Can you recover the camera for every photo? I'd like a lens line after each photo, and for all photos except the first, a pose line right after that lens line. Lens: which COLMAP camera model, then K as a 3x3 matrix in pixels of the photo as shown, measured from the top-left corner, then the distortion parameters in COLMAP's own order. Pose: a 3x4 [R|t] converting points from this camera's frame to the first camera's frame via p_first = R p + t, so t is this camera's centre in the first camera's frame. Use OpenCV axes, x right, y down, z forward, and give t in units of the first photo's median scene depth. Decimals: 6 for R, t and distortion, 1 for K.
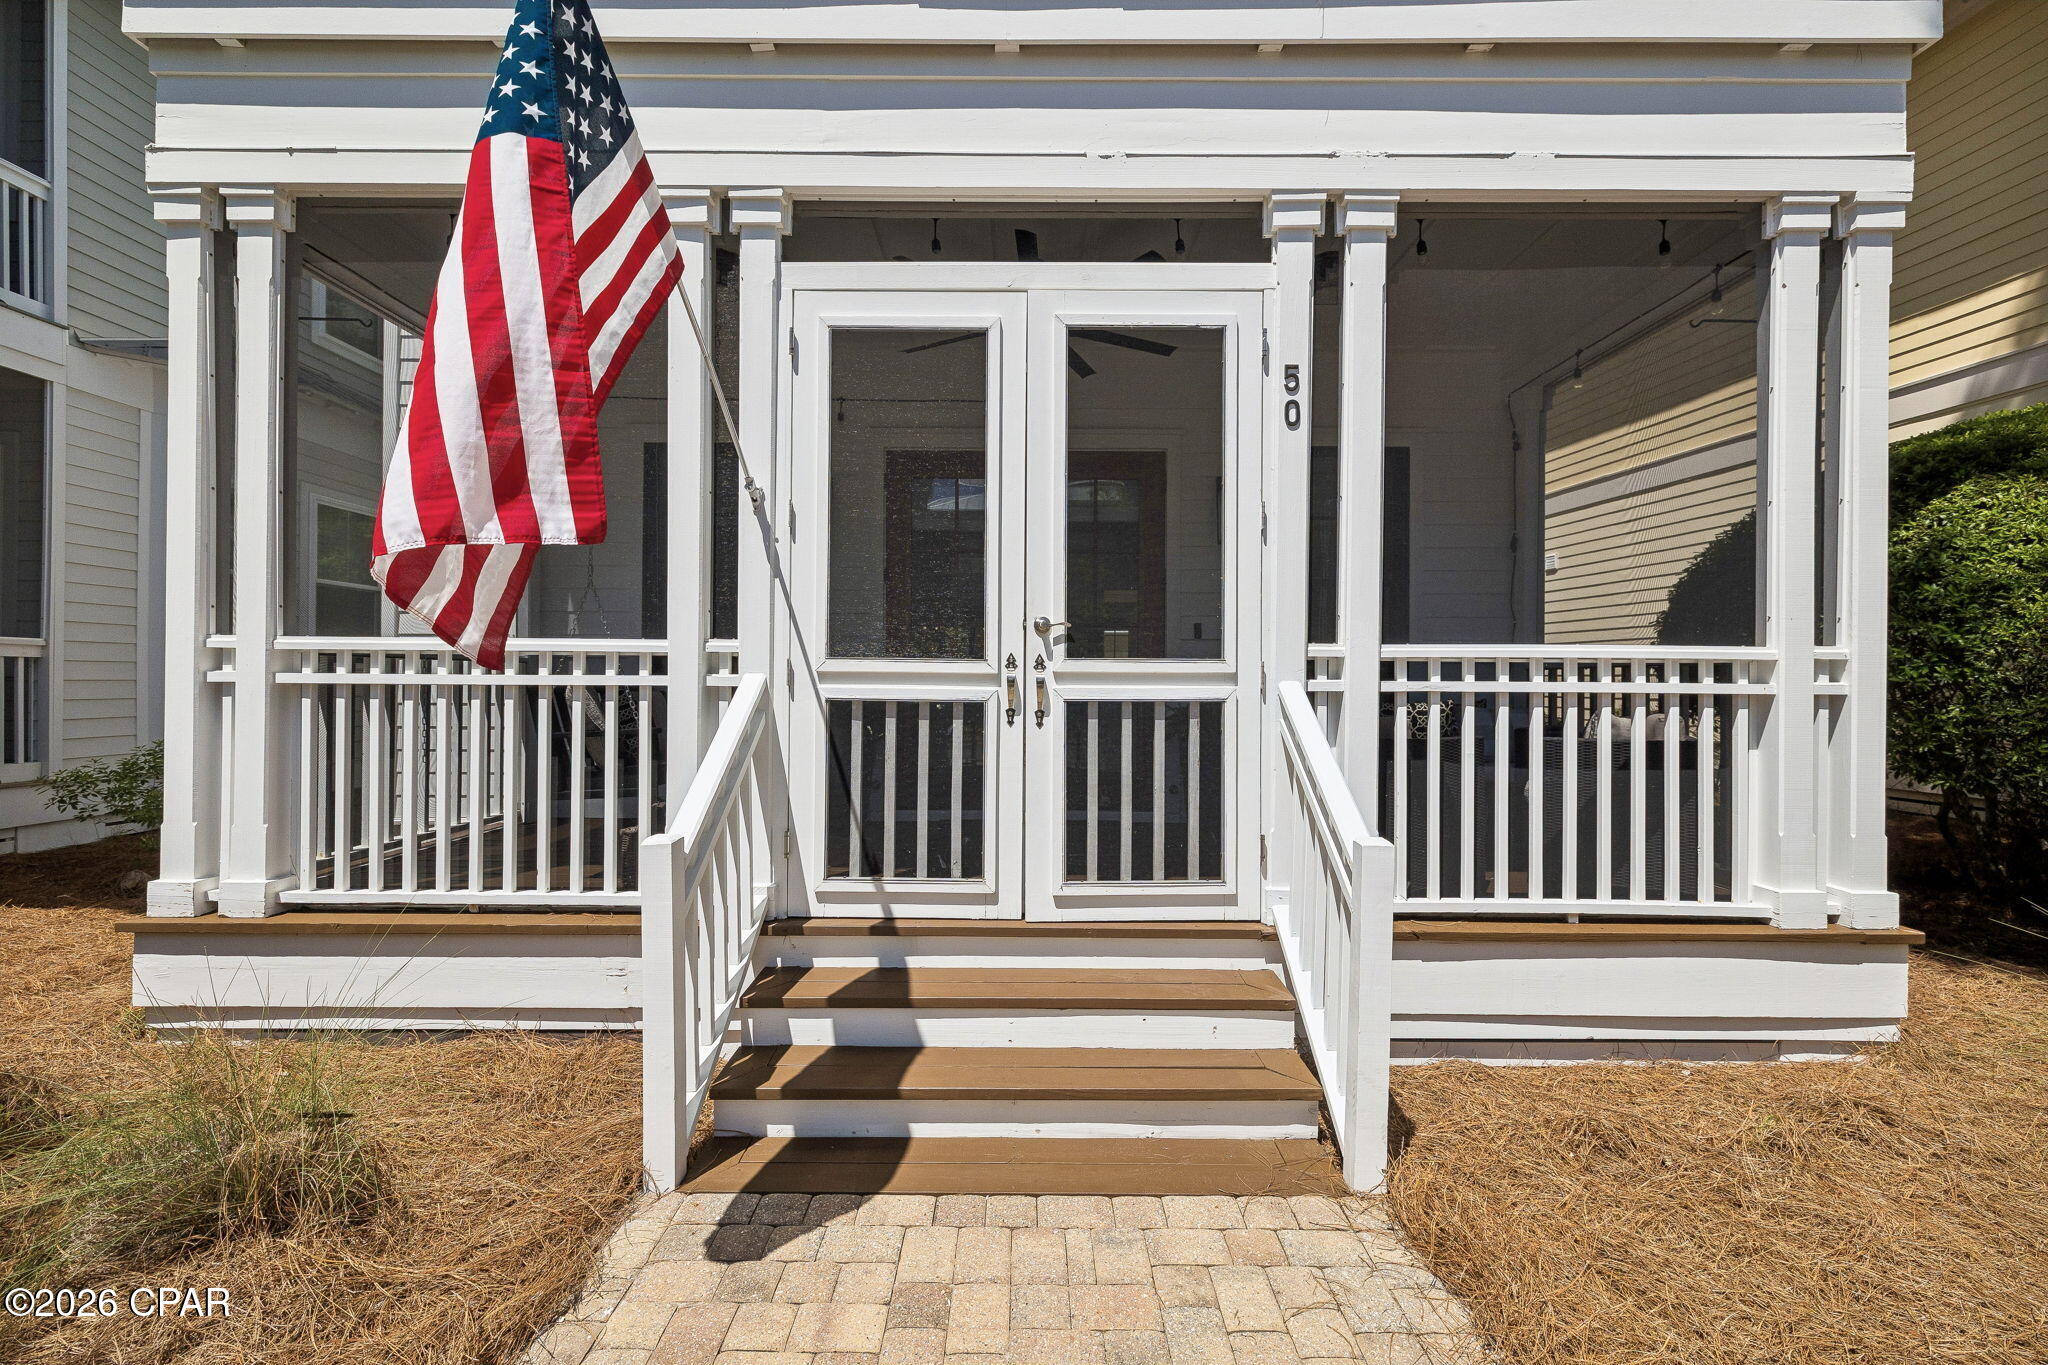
lens RADIAL K [[888.9, 0, 1021.6], [0, 888.9, 674.6], [0, 0, 1]] dist [-0.000568, -0.000026]
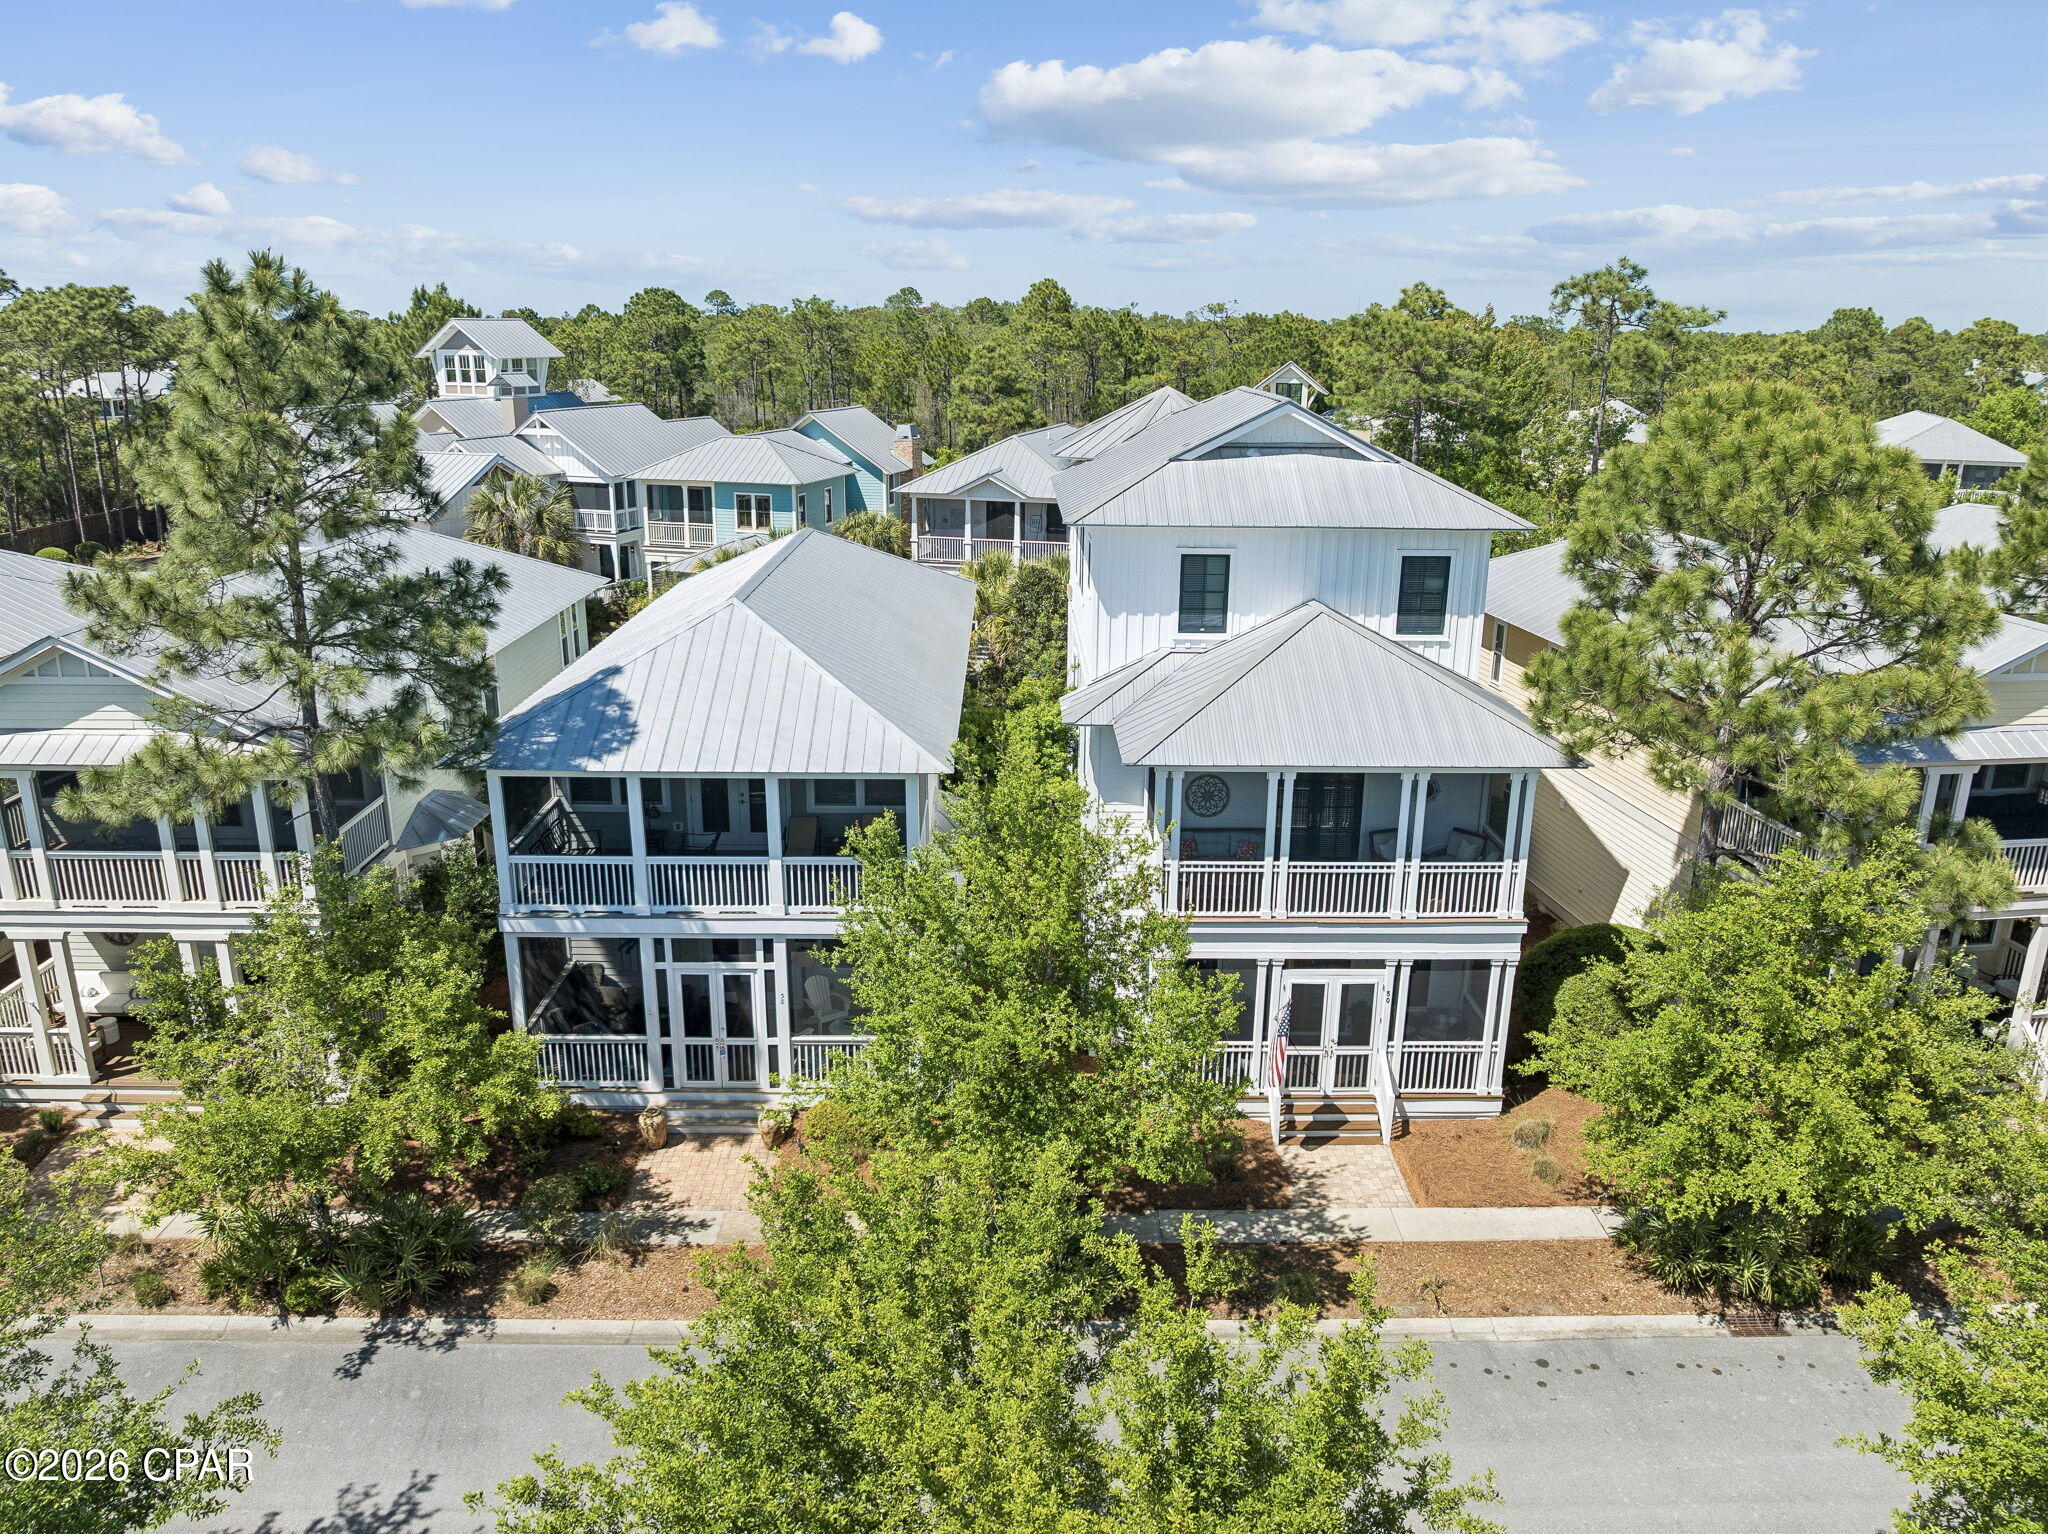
lens RADIAL K [[1442.0, 0, 1021.2], [0, 1442.0, 768.9], [0, 0, 1]] dist [-0.039287, 0.010823]
pose [[0.999944, -0.001775, 0.010447, -1.732499], [-0.001337, 0.956854, 0.290565, -3.701263], [-0.010512, -0.290562, 0.956798, -5.968888]]
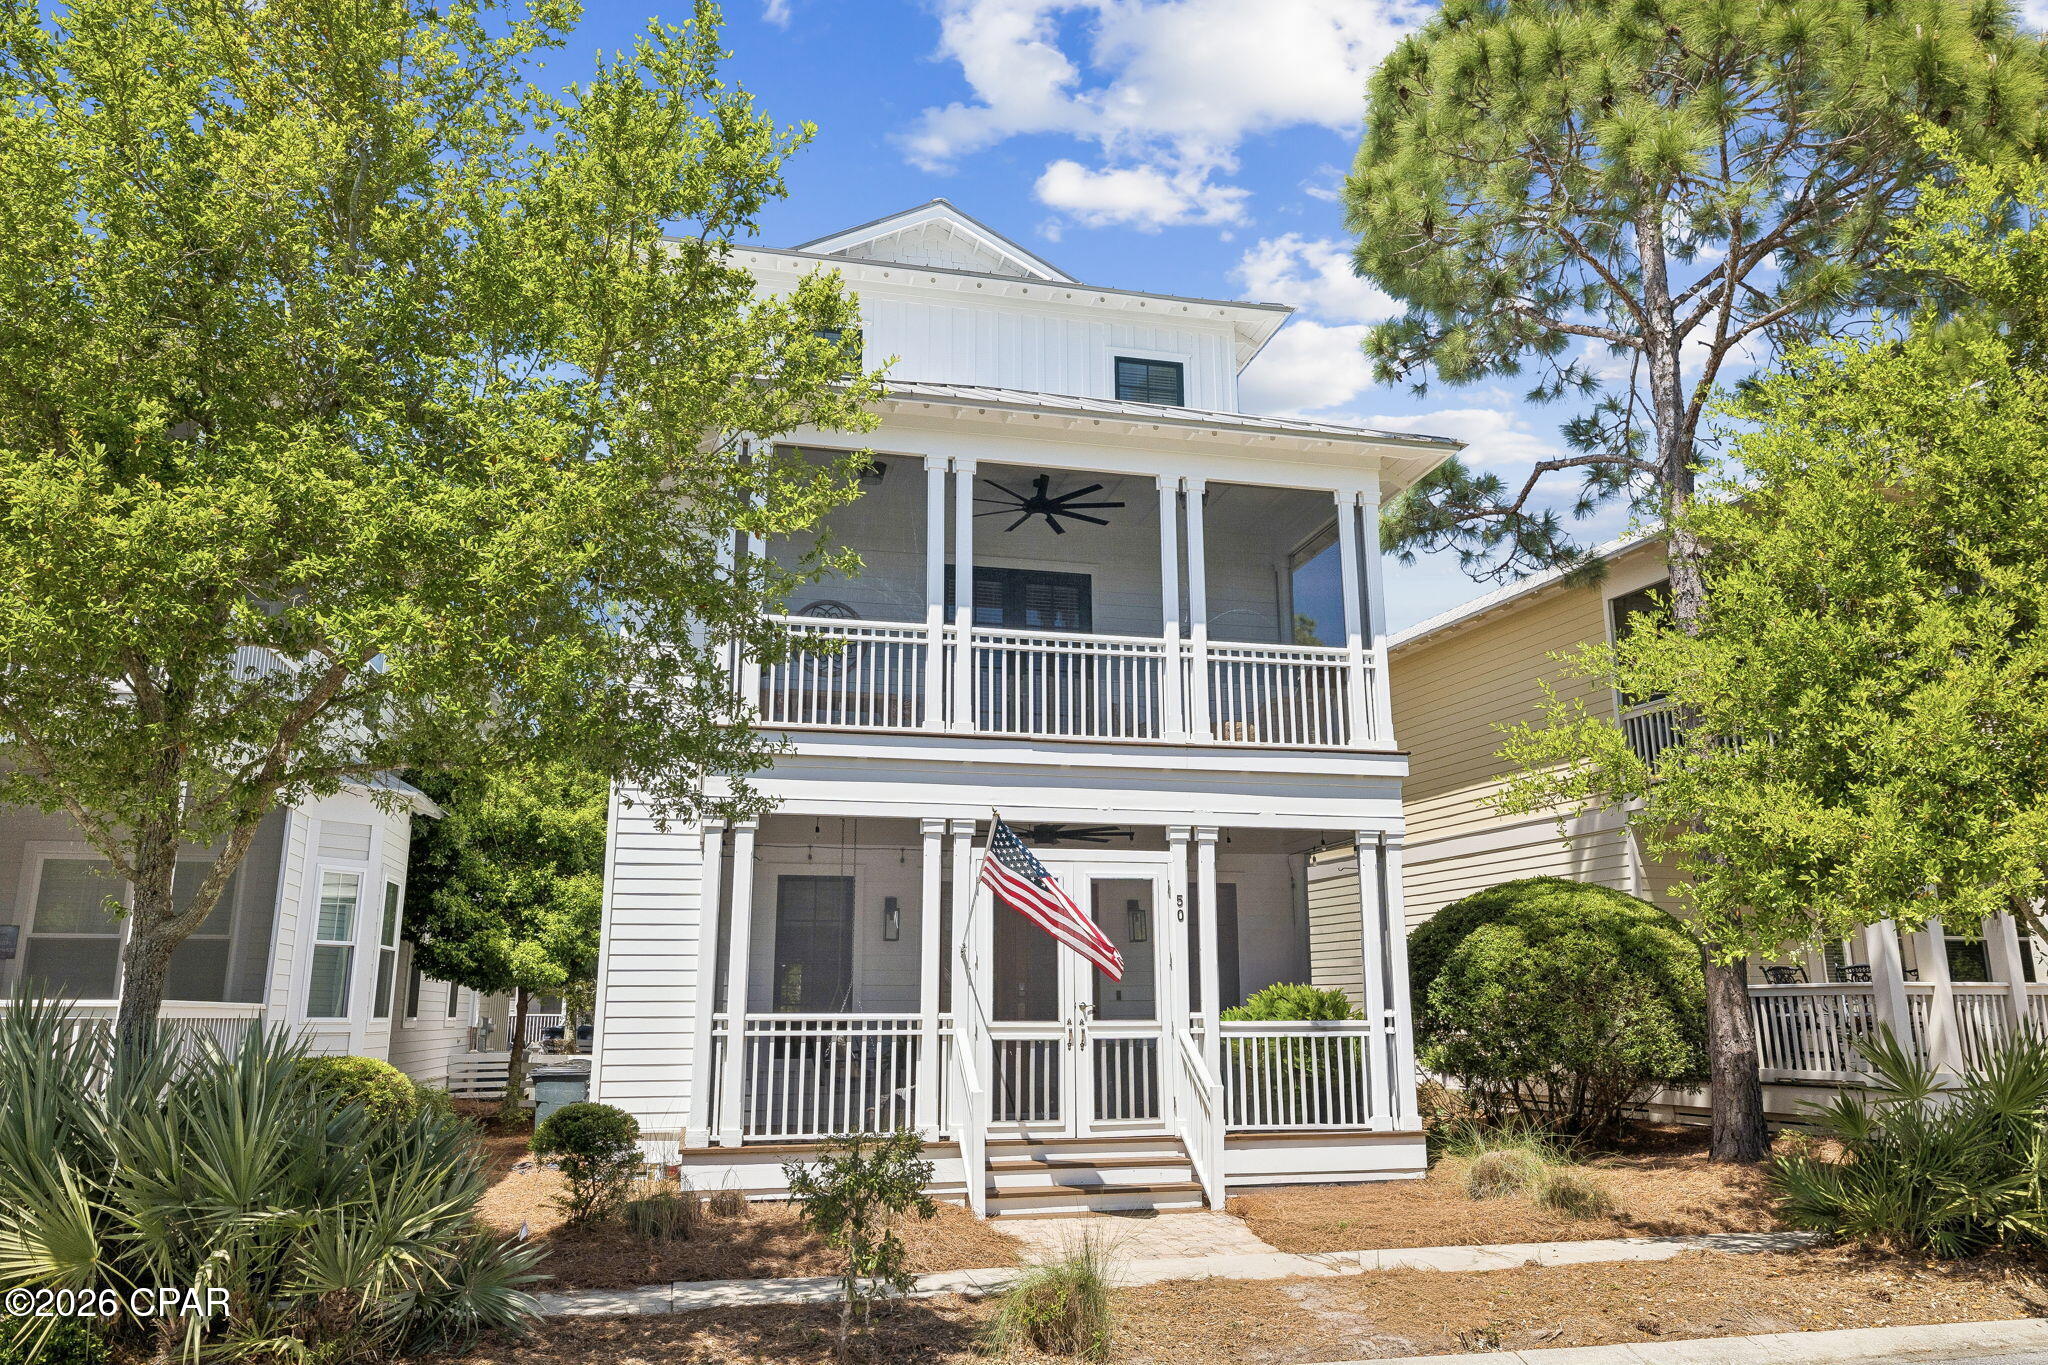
lens RADIAL K [[1419.7, 0, 1026.9], [0, 1419.7, 673.5], [0, 0, 1]] dist [-0.006095, -0.004630]
pose [[0.973133, 0.044138, 0.225975, -1.001323], [0.009500, 0.972921, -0.230941, -0.045220], [-0.230049, 0.226883, 0.946362, -2.701879]]
